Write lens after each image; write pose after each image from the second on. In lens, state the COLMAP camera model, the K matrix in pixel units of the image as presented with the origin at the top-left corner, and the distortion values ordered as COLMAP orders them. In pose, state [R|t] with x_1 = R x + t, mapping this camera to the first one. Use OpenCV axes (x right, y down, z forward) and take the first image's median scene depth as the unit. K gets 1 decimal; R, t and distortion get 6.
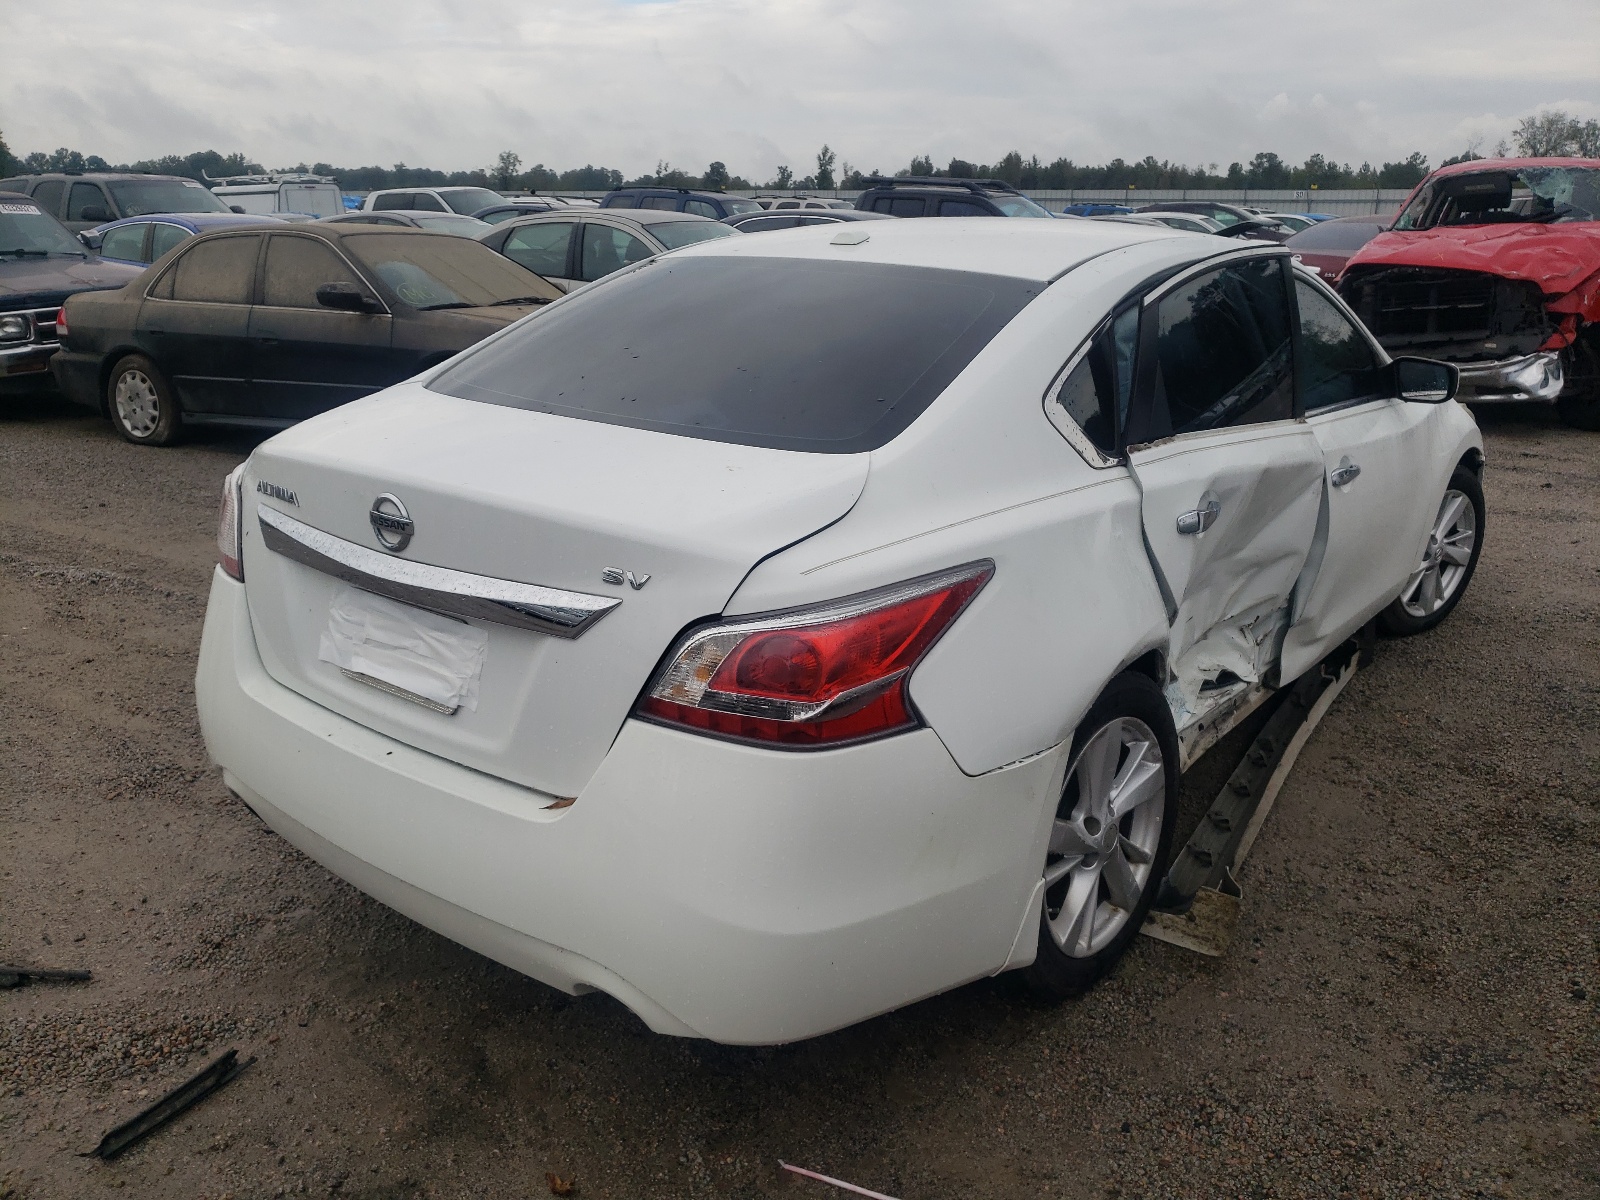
lens RADIAL K [[1219.6, 0, 800.0], [0, 1219.6, 600.0], [0, 0, 1]] dist [-0.037412, 0.066752]
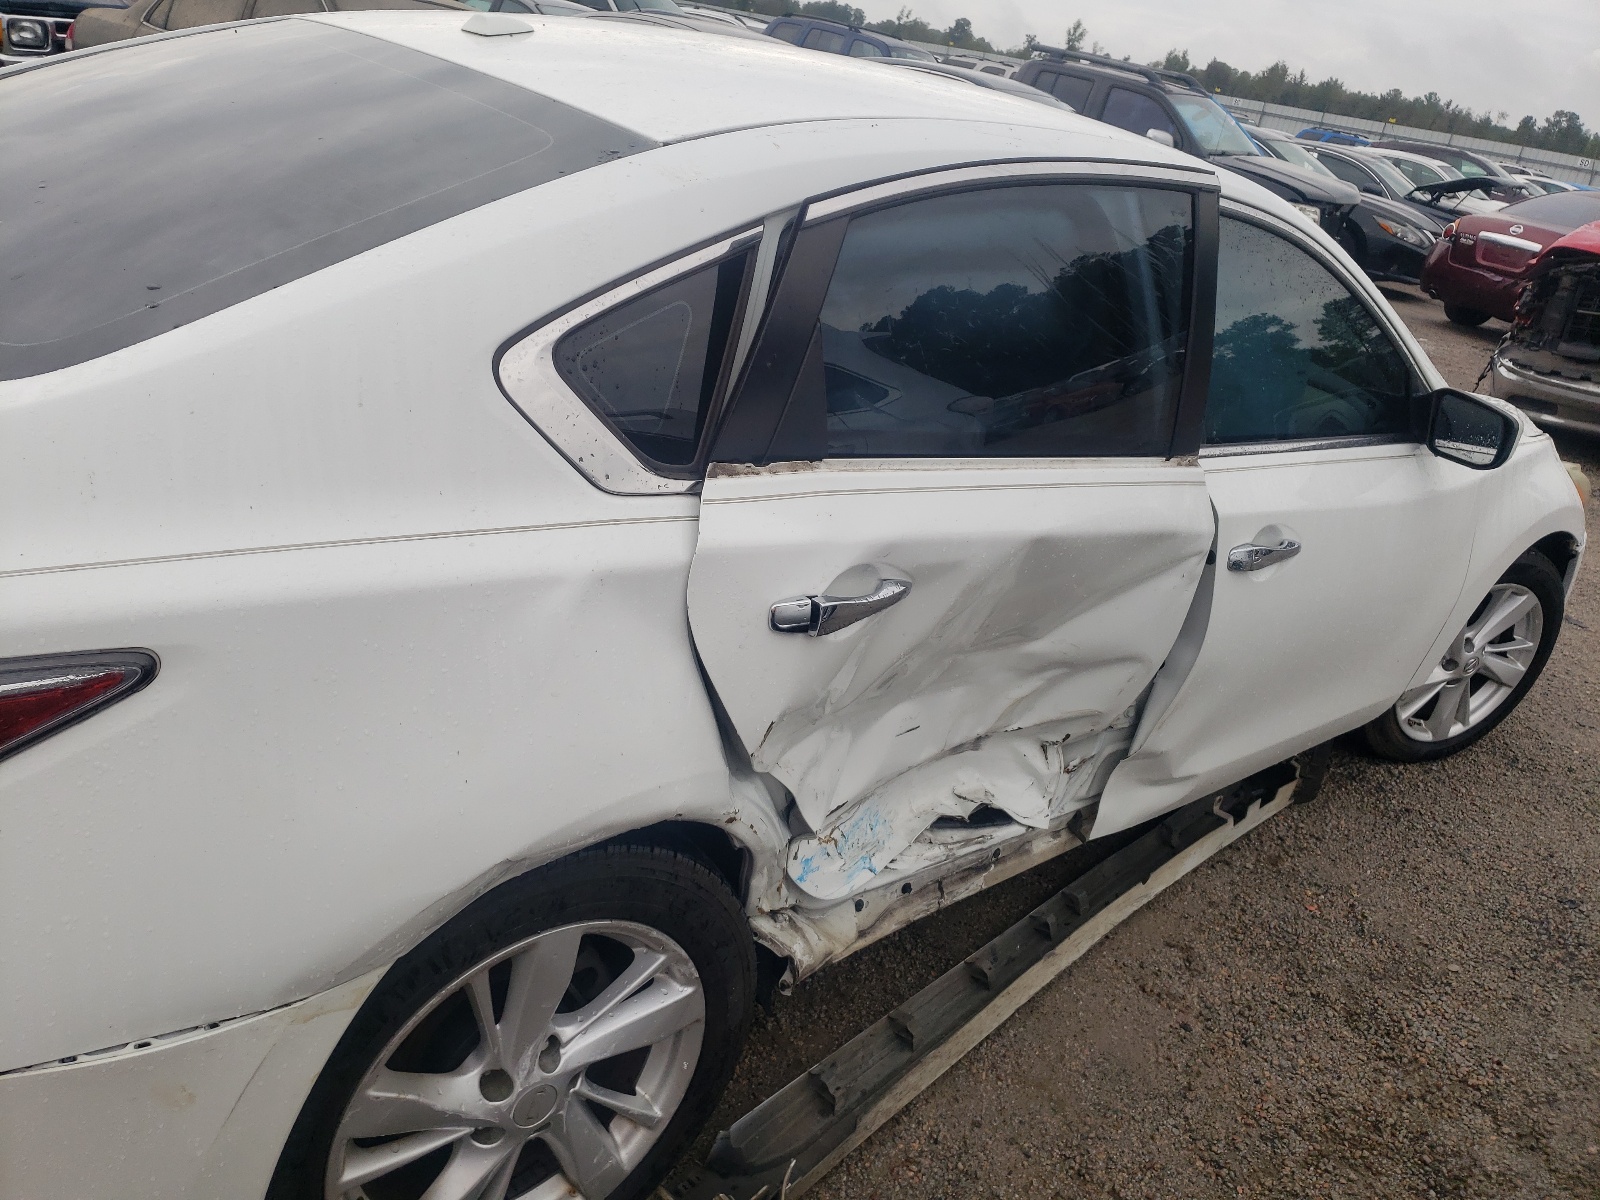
lens RADIAL K [[1200.9, 0, 799.5], [0, 1200.9, 568.1], [0, 0, 1]] dist [0.016484, -0.007263]
pose [[0.967803, 0.224282, -0.114259, 0.281066], [-0.213789, 0.972034, 0.097178, -0.103876], [0.132859, -0.069622, 0.988687, 0.329441]]
